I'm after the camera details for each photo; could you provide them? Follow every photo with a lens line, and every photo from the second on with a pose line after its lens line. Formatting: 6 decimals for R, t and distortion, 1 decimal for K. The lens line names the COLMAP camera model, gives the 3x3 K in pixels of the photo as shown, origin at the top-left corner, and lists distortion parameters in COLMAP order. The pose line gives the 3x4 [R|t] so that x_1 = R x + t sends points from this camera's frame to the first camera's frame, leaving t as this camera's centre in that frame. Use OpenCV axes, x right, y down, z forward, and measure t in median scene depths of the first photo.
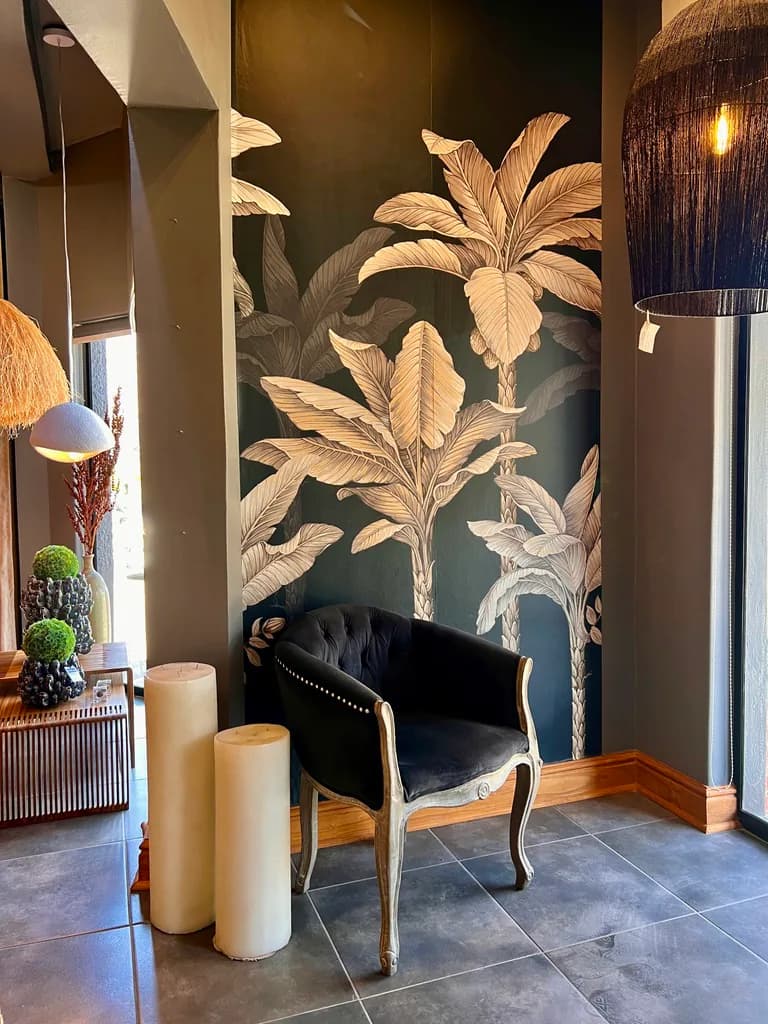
lens RADIAL K [[773.6, 0, 383.1], [0, 773.6, 509.6], [0, 0, 1]] dist [0.004320, 0.003845]
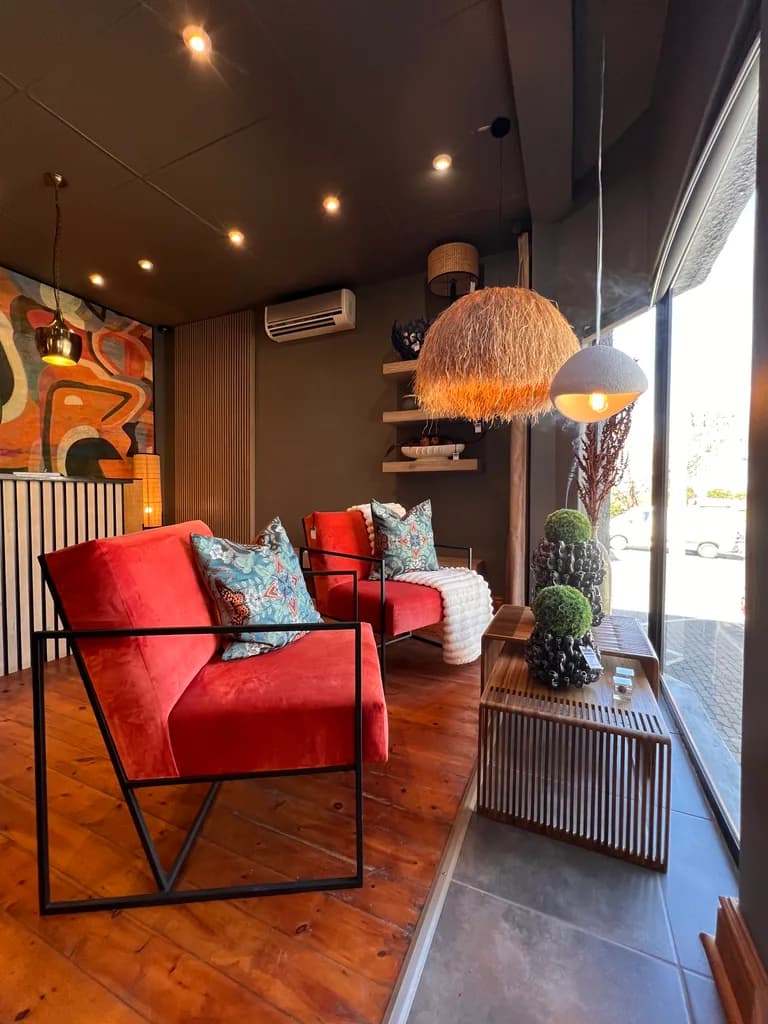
lens RADIAL K [[418.3, 0, 384.2], [0, 418.3, 509.1], [0, 0, 1]] dist [-0.001496, -0.000091]
pose [[0.716236, 0.030732, -0.697181, -0.247673], [-0.045589, 0.998956, -0.002800, 0.065501], [0.696368, 0.033789, 0.716889, 0.515629]]
